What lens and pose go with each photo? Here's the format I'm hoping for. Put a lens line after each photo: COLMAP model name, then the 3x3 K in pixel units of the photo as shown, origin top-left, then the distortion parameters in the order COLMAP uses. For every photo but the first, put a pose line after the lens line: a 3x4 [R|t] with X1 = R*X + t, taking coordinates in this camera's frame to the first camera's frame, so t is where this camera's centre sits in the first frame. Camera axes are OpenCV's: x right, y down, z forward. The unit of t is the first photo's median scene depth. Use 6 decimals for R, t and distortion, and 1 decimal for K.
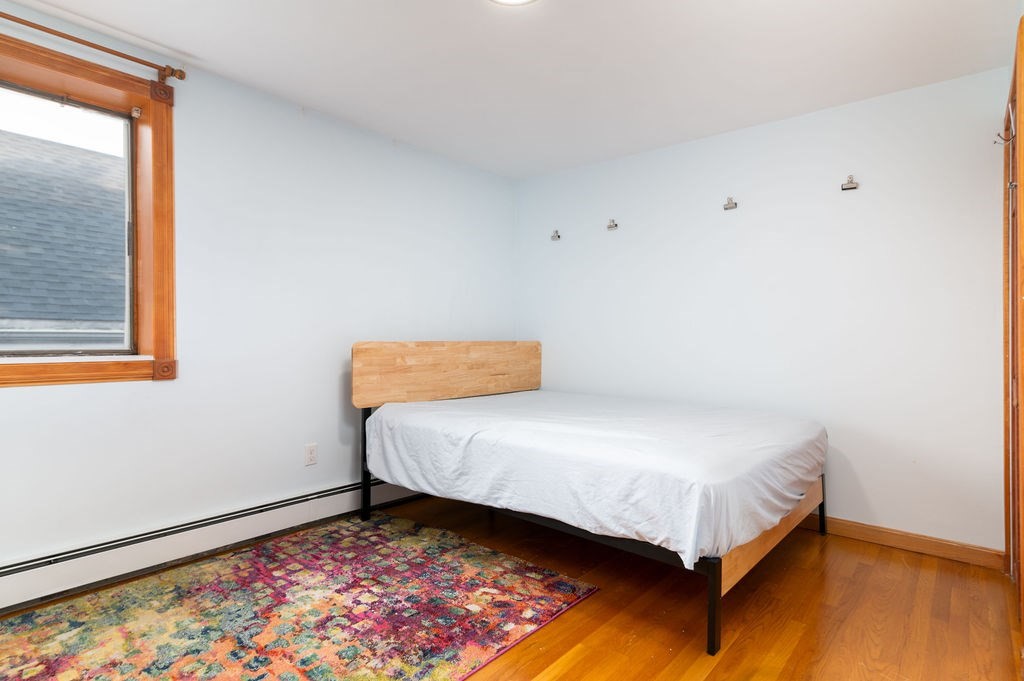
lens RADIAL K [[531.8, 0, 512.0], [0, 531.8, 340.5], [0, 0, 1]] dist [0.000244, -0.000015]
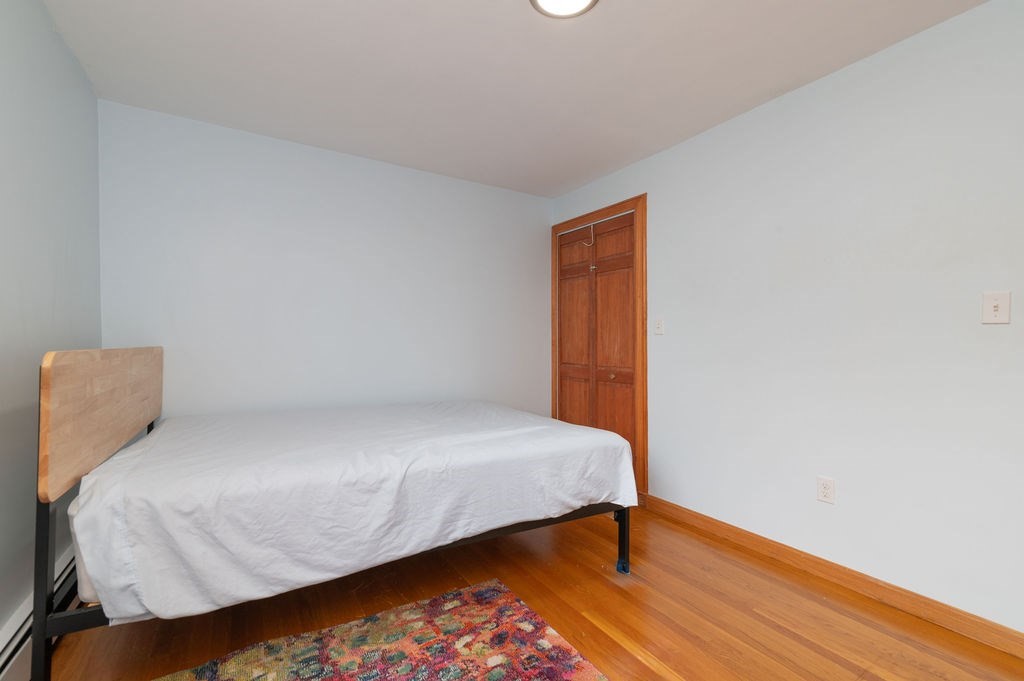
lens RADIAL K [[459.9, 0, 512.0], [0, 459.9, 340.5], [0, 0, 1]] dist [0.011878, -0.000068]
pose [[0.316980, 0.007726, 0.948401, -0.698159], [-0.003336, 0.999970, -0.007031, -0.007931], [-0.948426, -0.000935, 0.316996, 0.664769]]
